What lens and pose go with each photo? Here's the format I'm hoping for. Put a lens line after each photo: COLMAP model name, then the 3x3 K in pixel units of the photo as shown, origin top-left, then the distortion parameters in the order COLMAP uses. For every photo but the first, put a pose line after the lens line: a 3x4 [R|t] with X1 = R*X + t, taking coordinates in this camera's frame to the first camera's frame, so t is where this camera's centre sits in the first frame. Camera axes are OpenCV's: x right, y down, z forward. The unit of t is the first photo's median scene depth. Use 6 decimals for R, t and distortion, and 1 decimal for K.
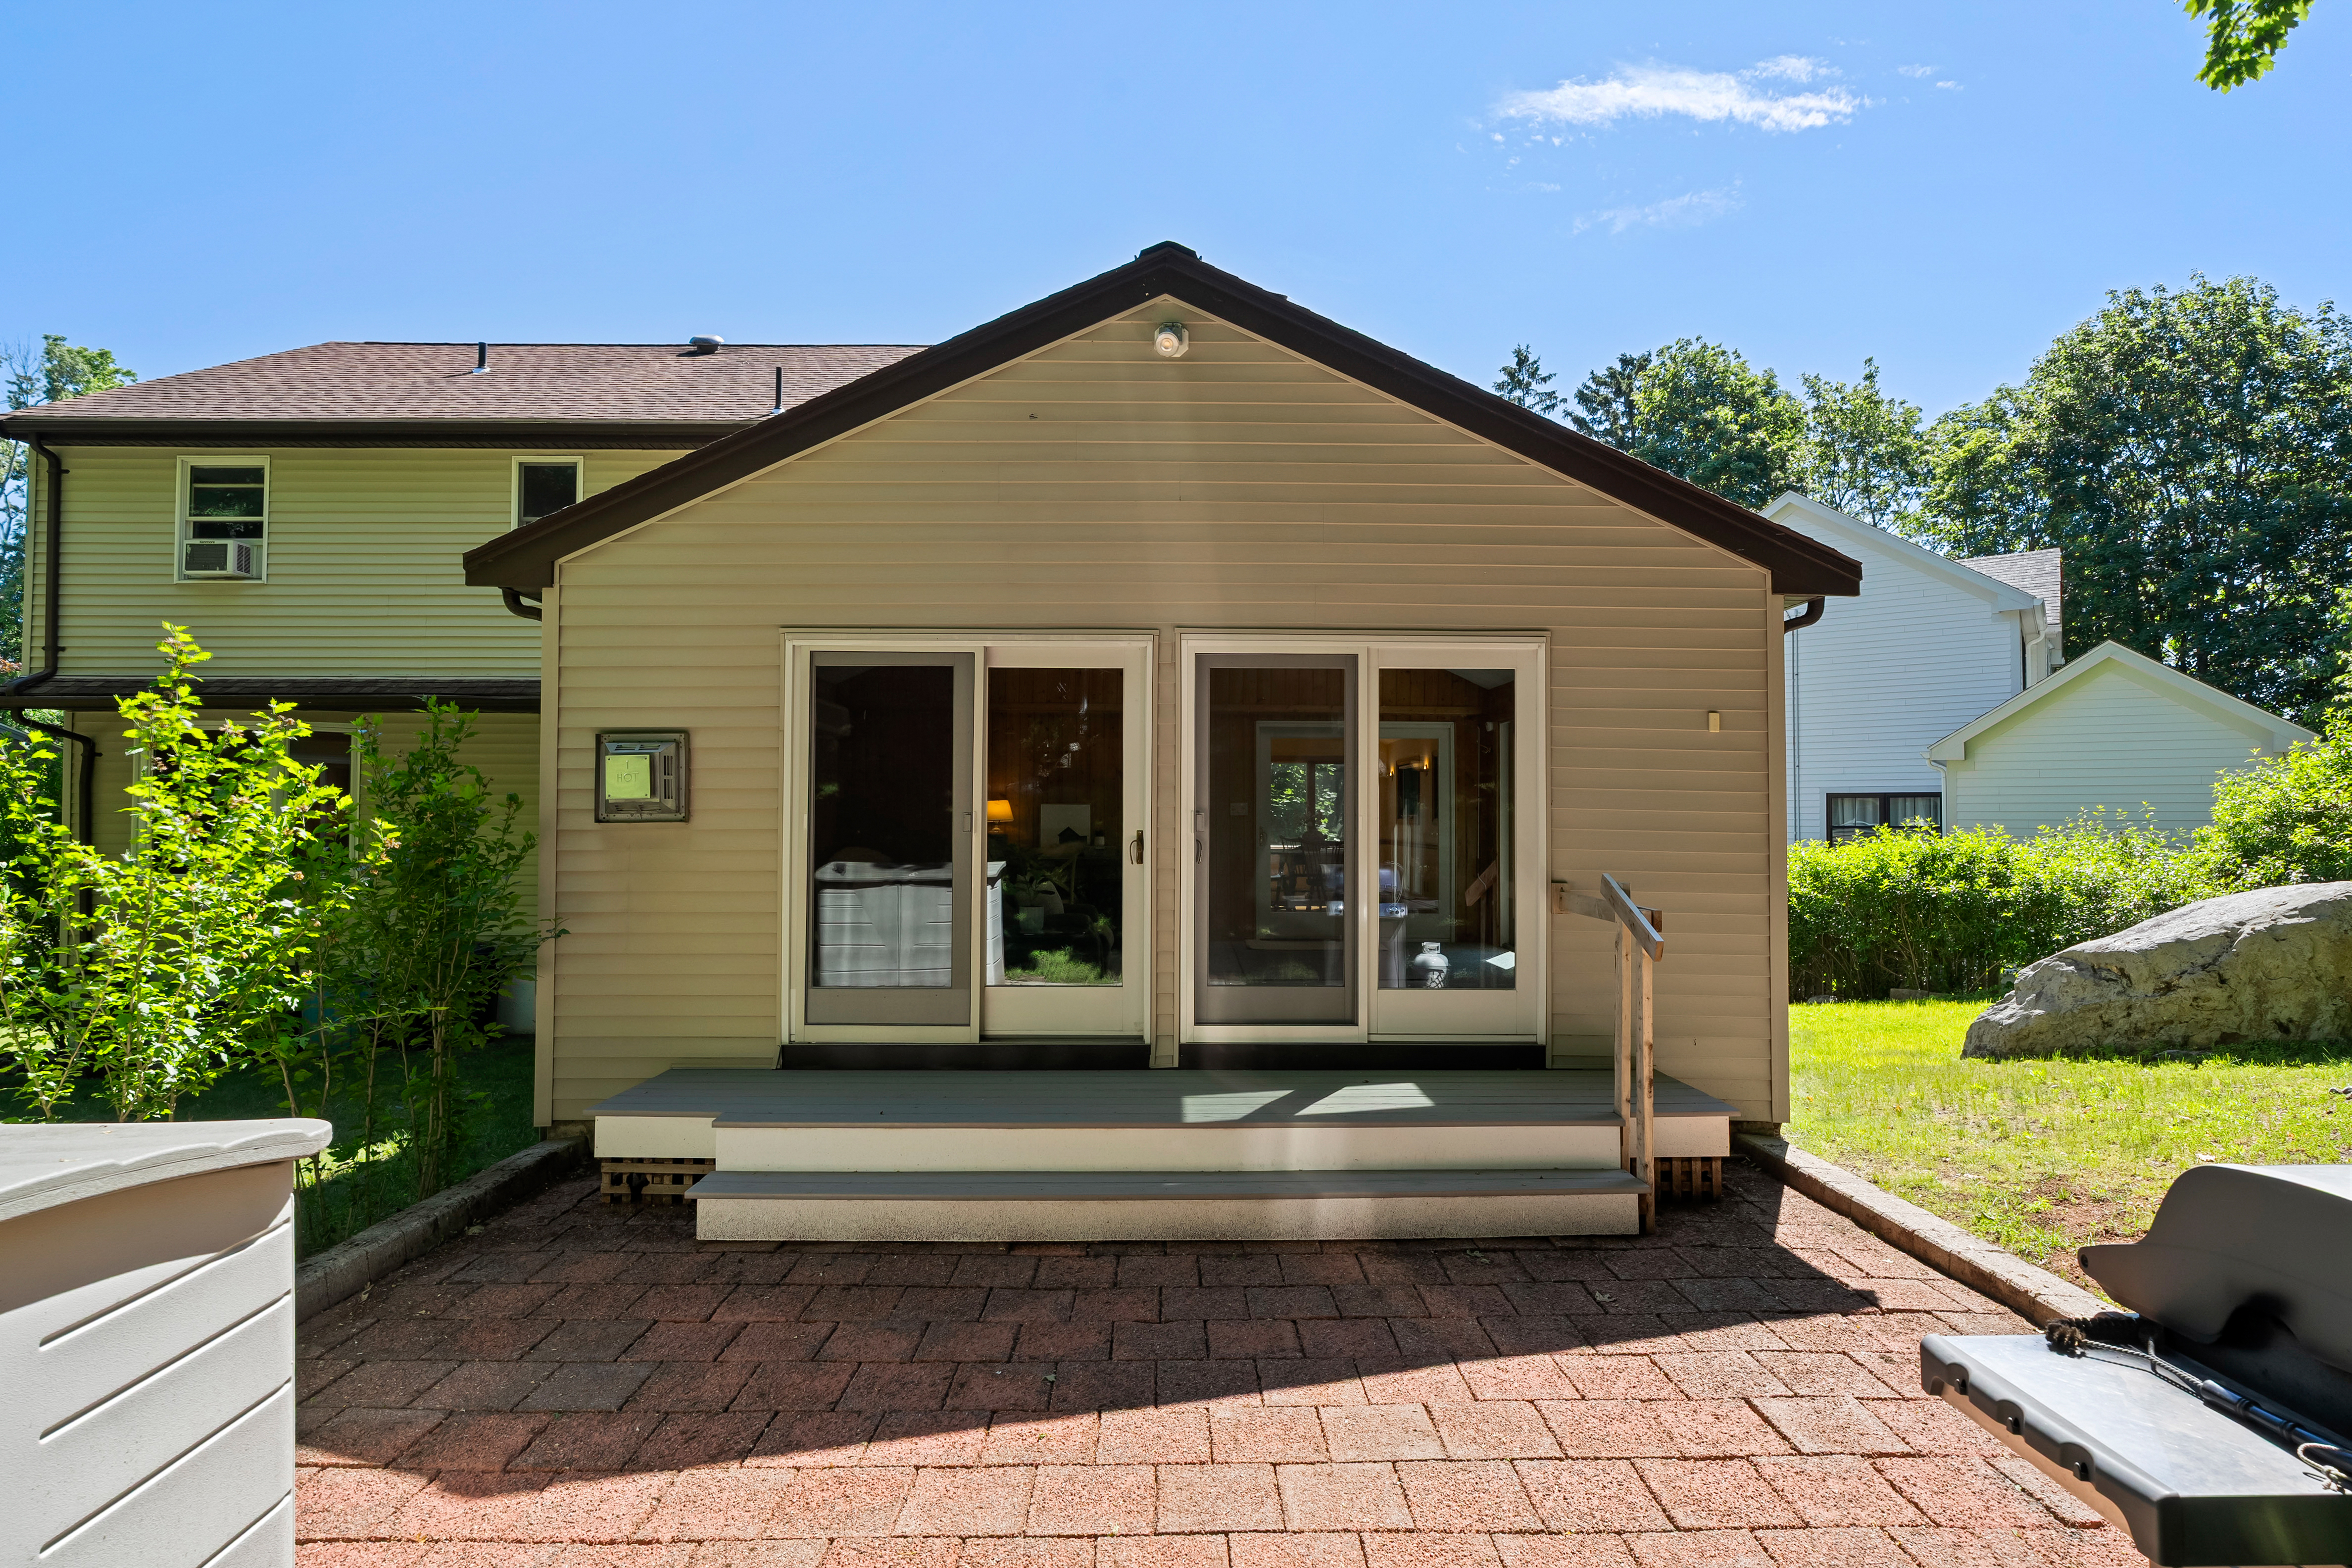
lens RADIAL K [[1194.4, 0, 1169.1], [0, 1194.4, 802.9], [0, 0, 1]] dist [-0.003603, -0.001065]
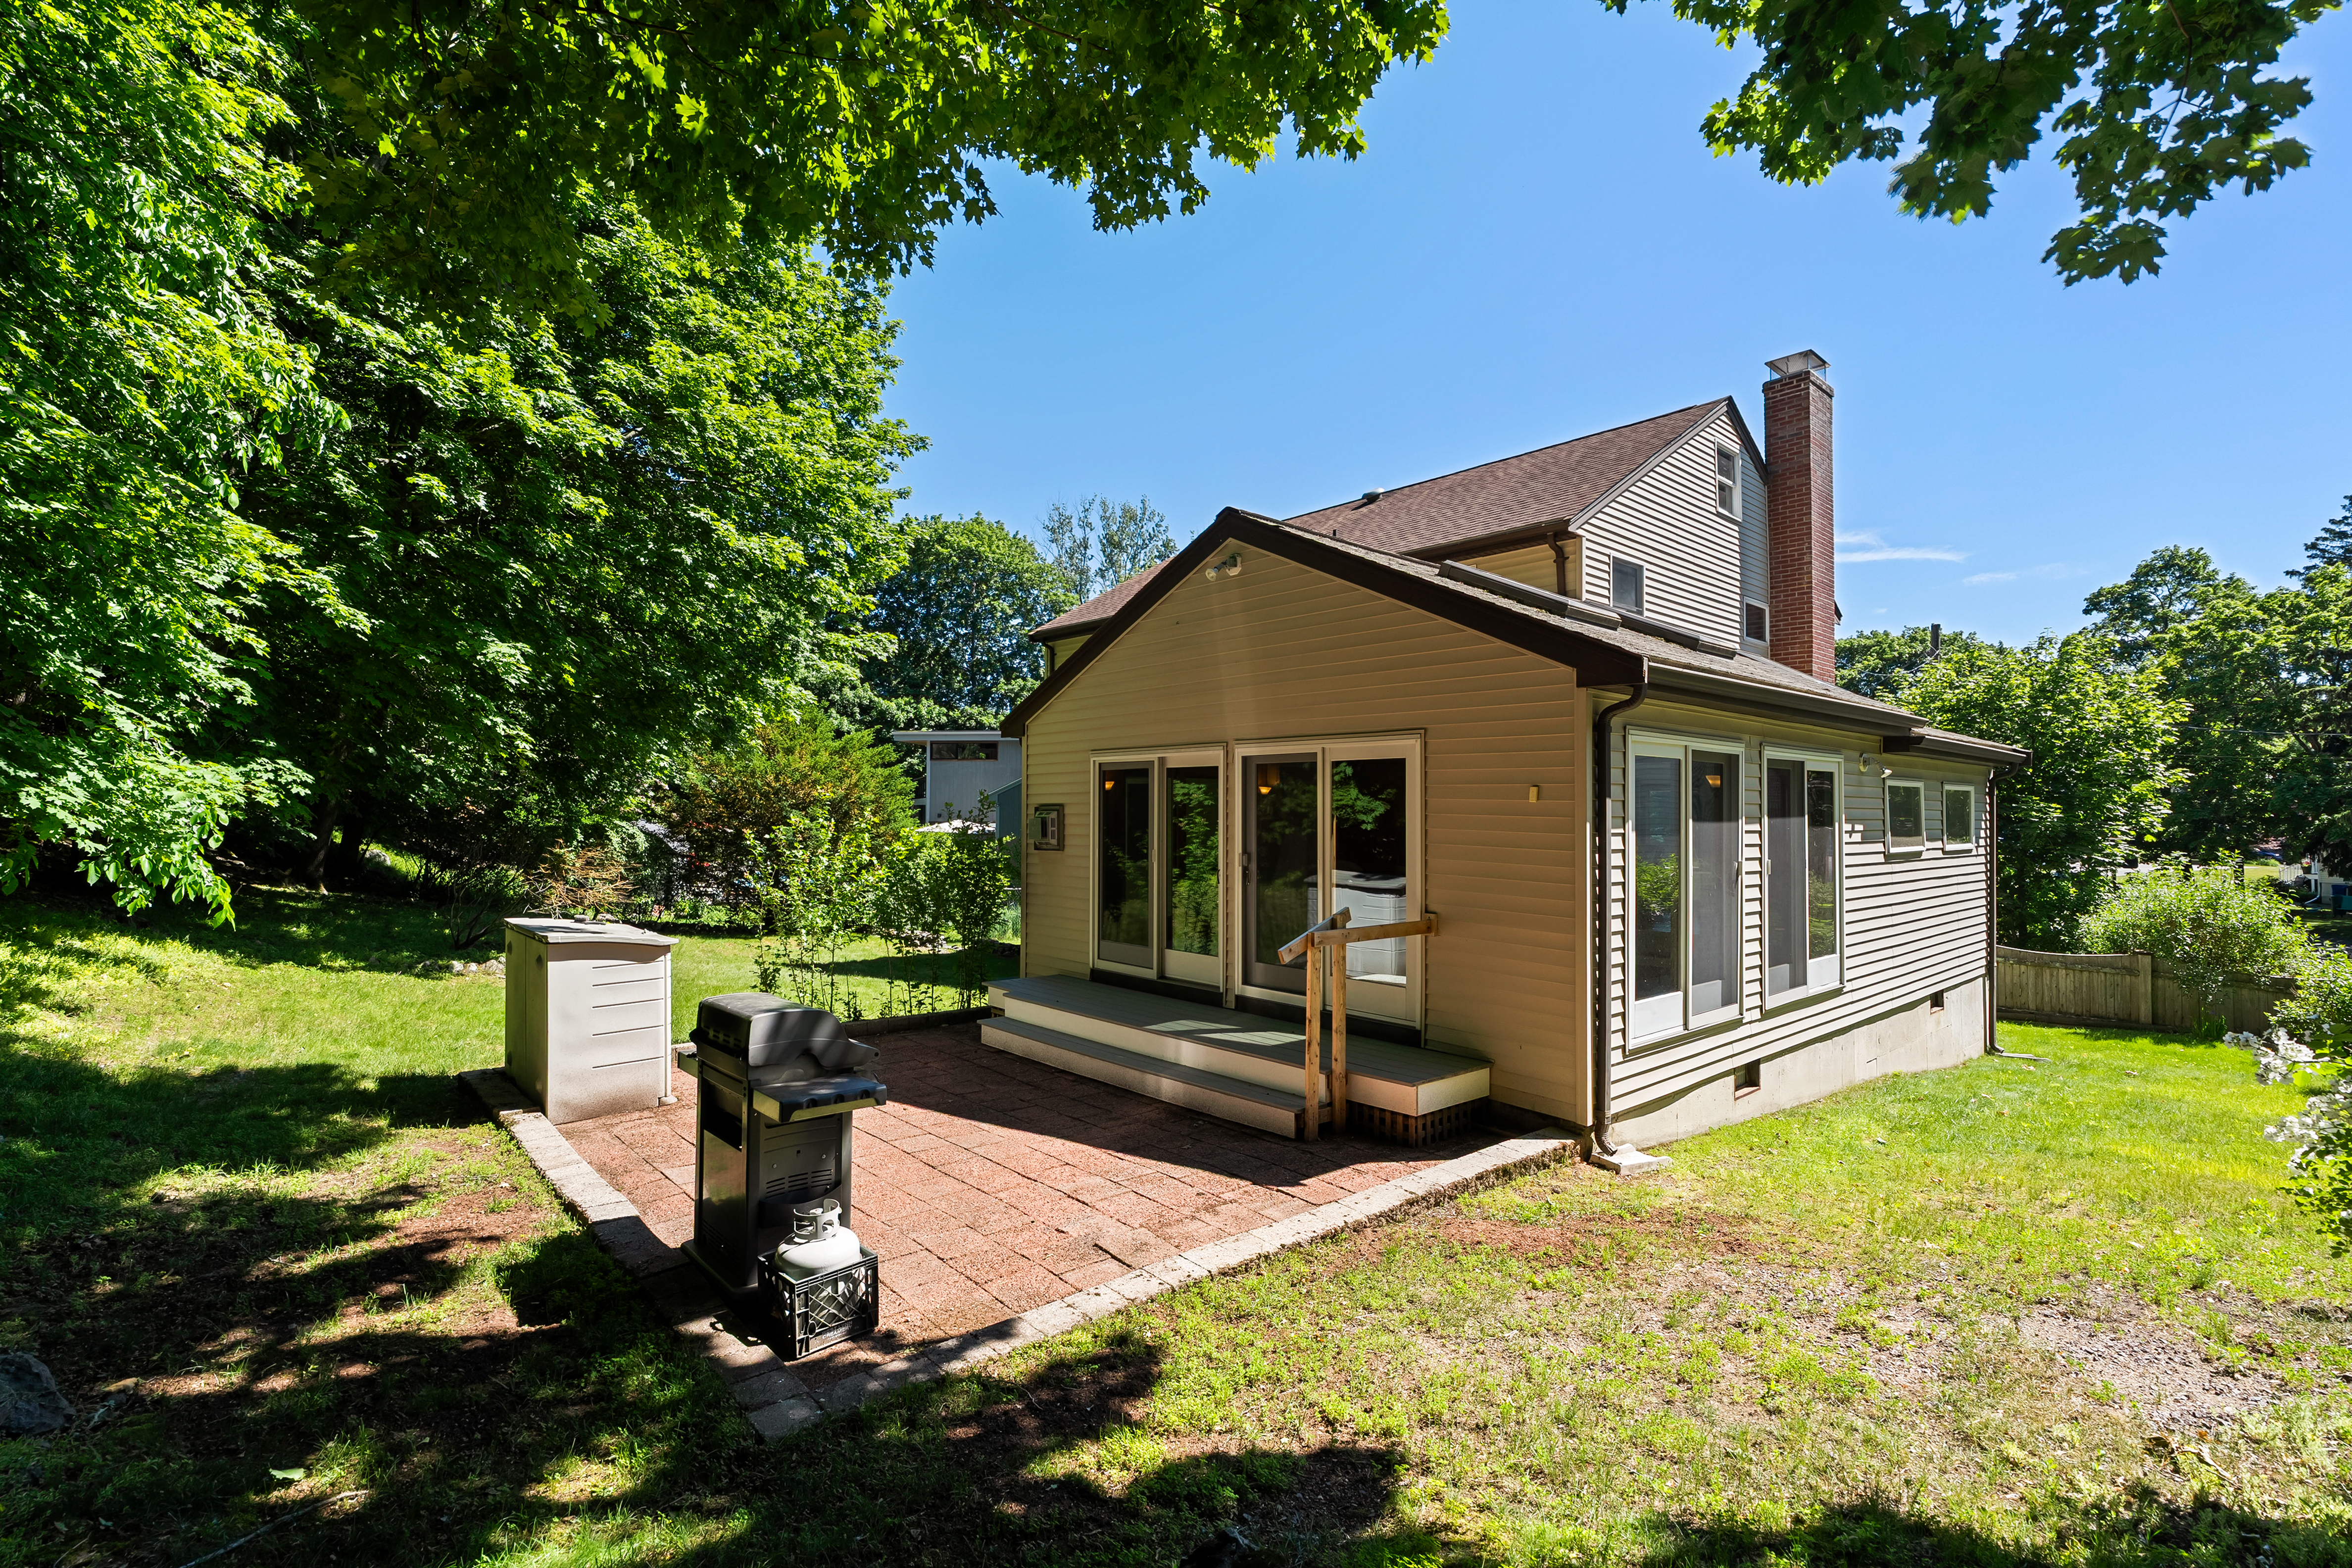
lens RADIAL K [[1088.1, 0, 1166.9], [0, 1088.1, 791.4], [0, 0, 1]] dist [-0.004281, -0.000184]
pose [[0.642667, -0.013839, -0.766021, 1.084451], [0.010566, 0.999902, -0.009200, -0.063935], [0.766073, -0.002181, 0.642750, -0.032802]]
